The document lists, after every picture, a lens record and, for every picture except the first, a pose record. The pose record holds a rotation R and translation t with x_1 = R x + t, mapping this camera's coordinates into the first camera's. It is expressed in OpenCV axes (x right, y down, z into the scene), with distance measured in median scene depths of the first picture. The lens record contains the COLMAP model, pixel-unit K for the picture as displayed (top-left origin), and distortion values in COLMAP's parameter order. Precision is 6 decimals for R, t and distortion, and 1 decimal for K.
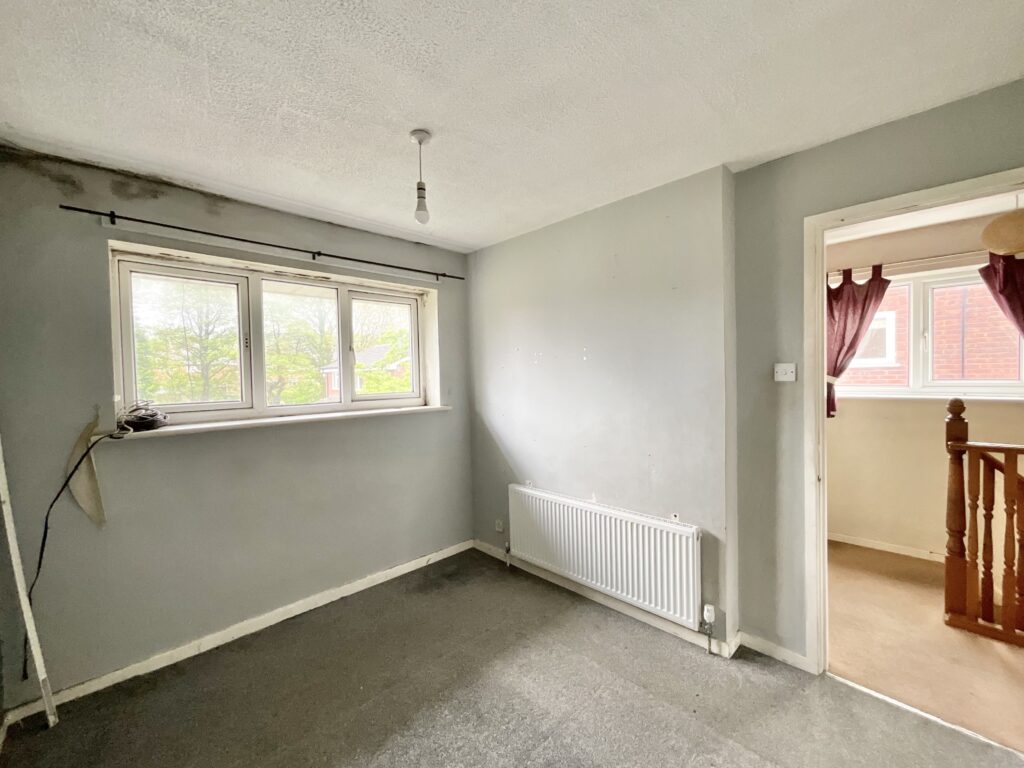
lens RADIAL K [[412.4, 0, 512.0], [0, 412.4, 384.0], [0, 0, 1]] dist [-0.002390, 0.000143]
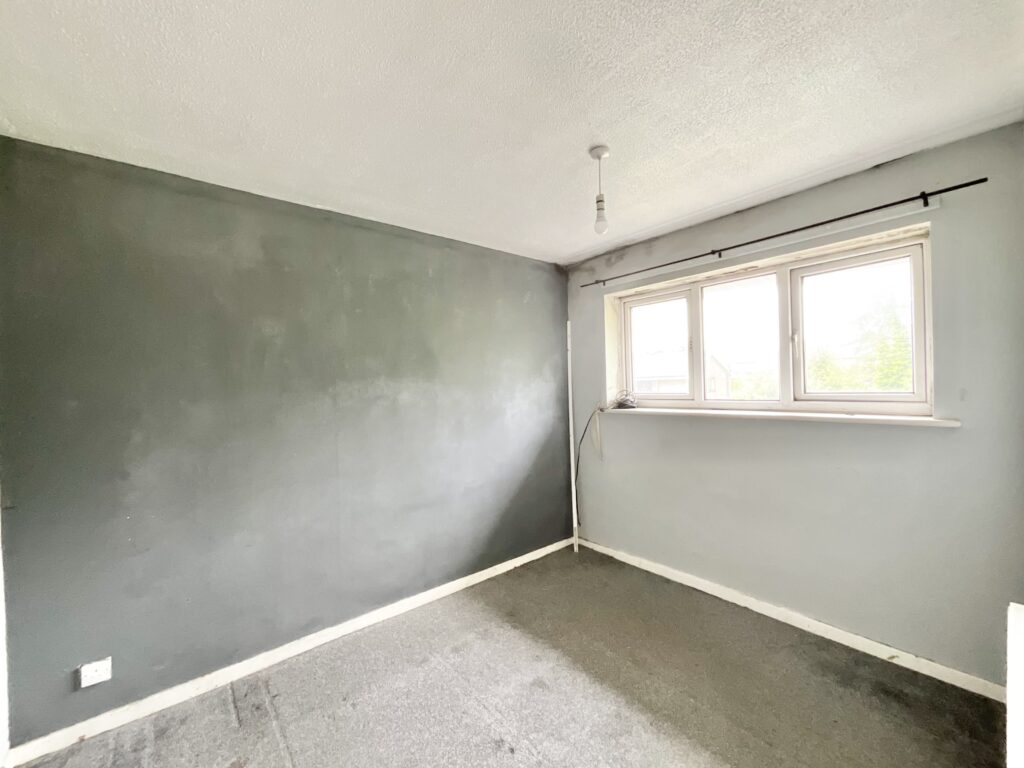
lens RADIAL K [[412.4, 0, 512.0], [0, 412.4, 384.0], [0, 0, 1]] dist [-0.002390, 0.000143]
pose [[-0.082430, 0.025414, -0.996273, 0.592577], [0.009401, 0.999650, 0.024722, -0.021182], [0.996553, -0.007328, -0.082640, 0.584205]]
